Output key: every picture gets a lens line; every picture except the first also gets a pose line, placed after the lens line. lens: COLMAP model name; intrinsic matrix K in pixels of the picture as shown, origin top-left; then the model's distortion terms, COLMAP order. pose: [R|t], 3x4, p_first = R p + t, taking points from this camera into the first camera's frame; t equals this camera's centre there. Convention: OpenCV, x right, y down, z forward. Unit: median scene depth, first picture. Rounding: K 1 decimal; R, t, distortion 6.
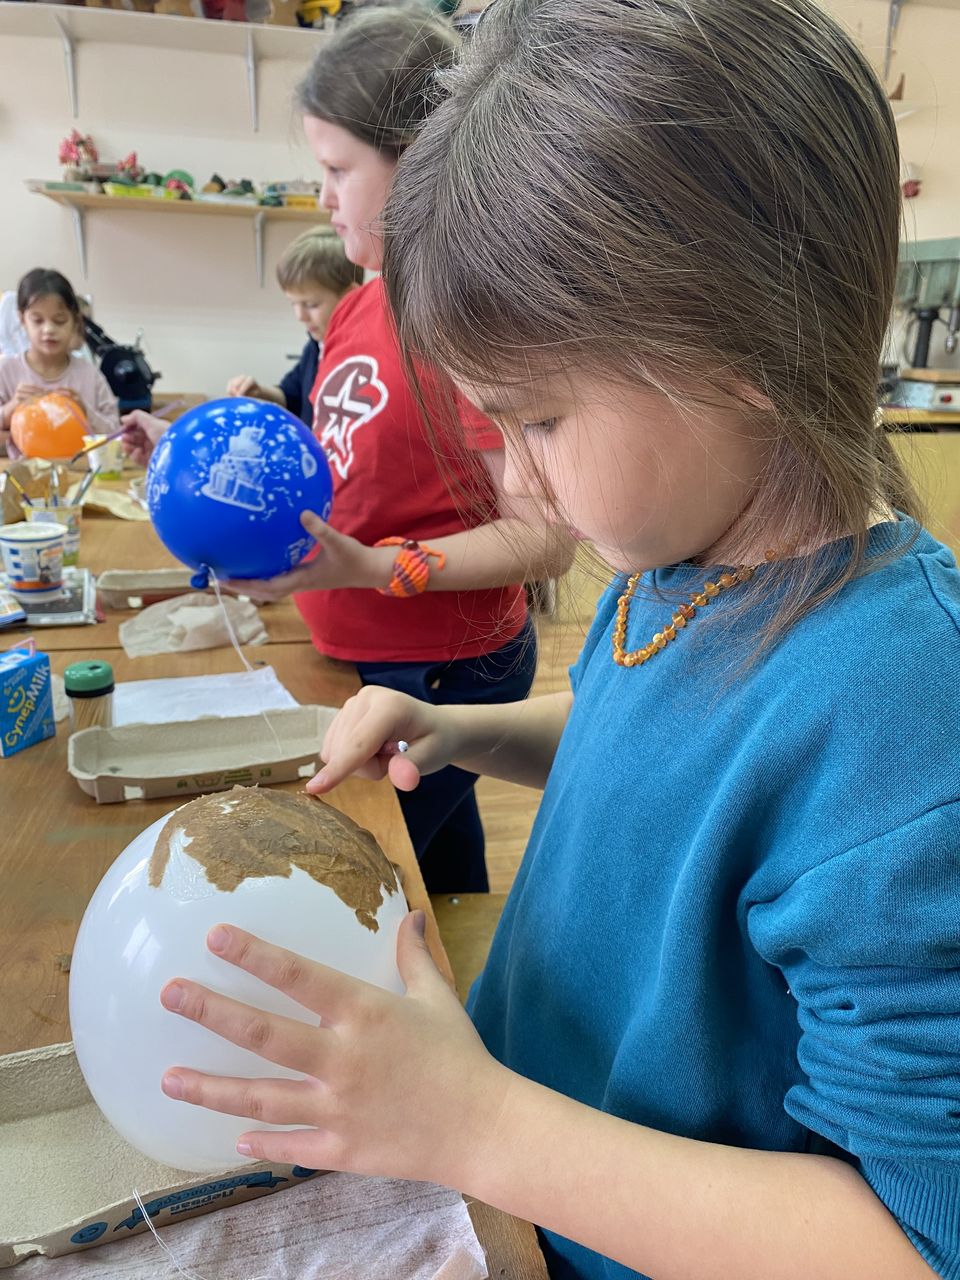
lens RADIAL K [[974.6, 0, 484.1], [0, 974.6, 633.7], [0, 0, 1]] dist [0.009831, -0.004997]
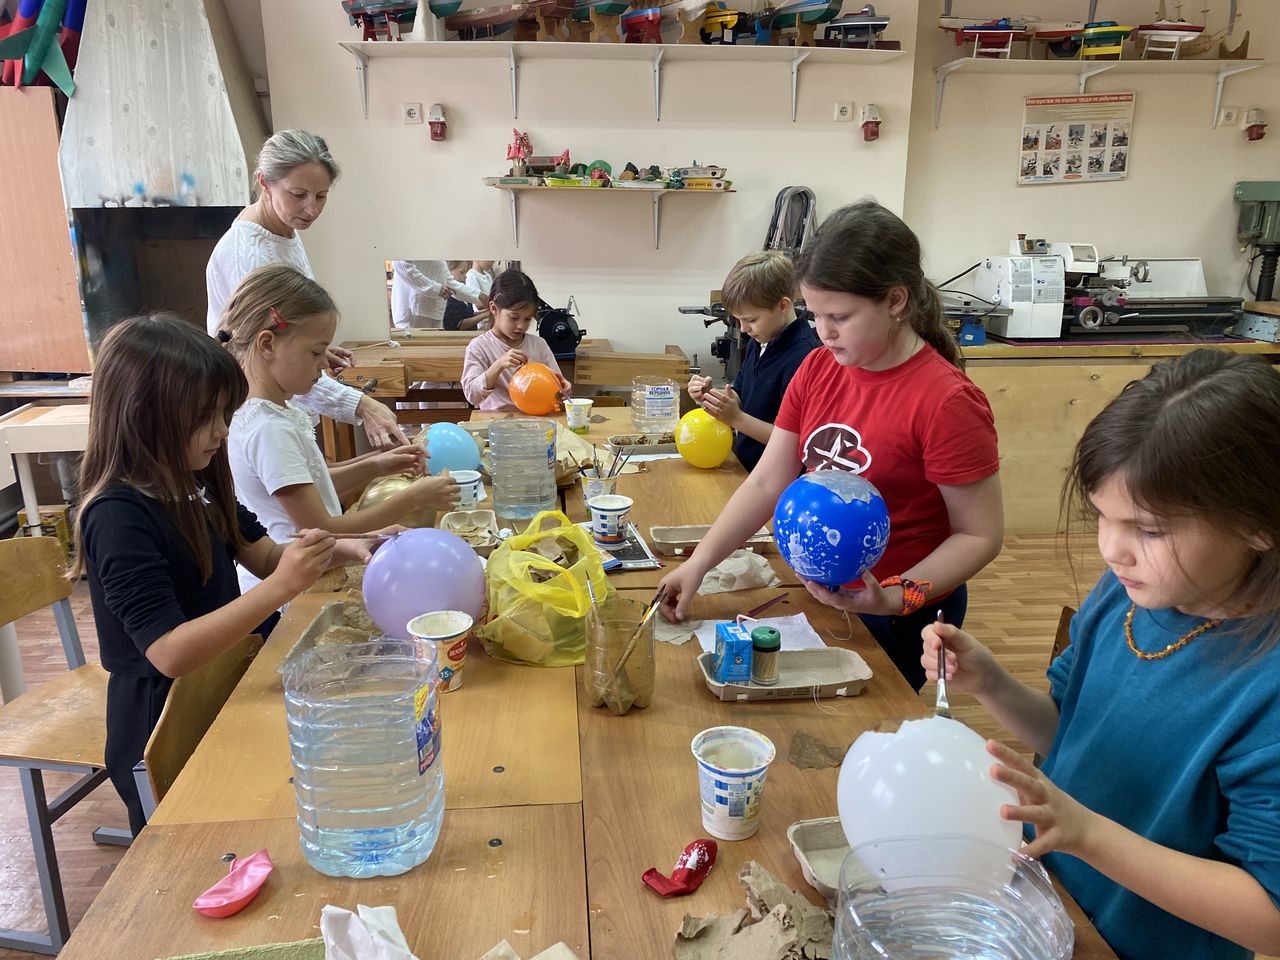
lens RADIAL K [[974.6, 0, 633.9], [0, 974.6, 488.1], [0, 0, 1]] dist [0.009831, -0.004997]
pose [[0.988630, 0.017212, -0.149379, -0.085399], [-0.022361, 0.999210, -0.032856, -0.031378], [0.148696, 0.035822, 0.988234, -0.177184]]
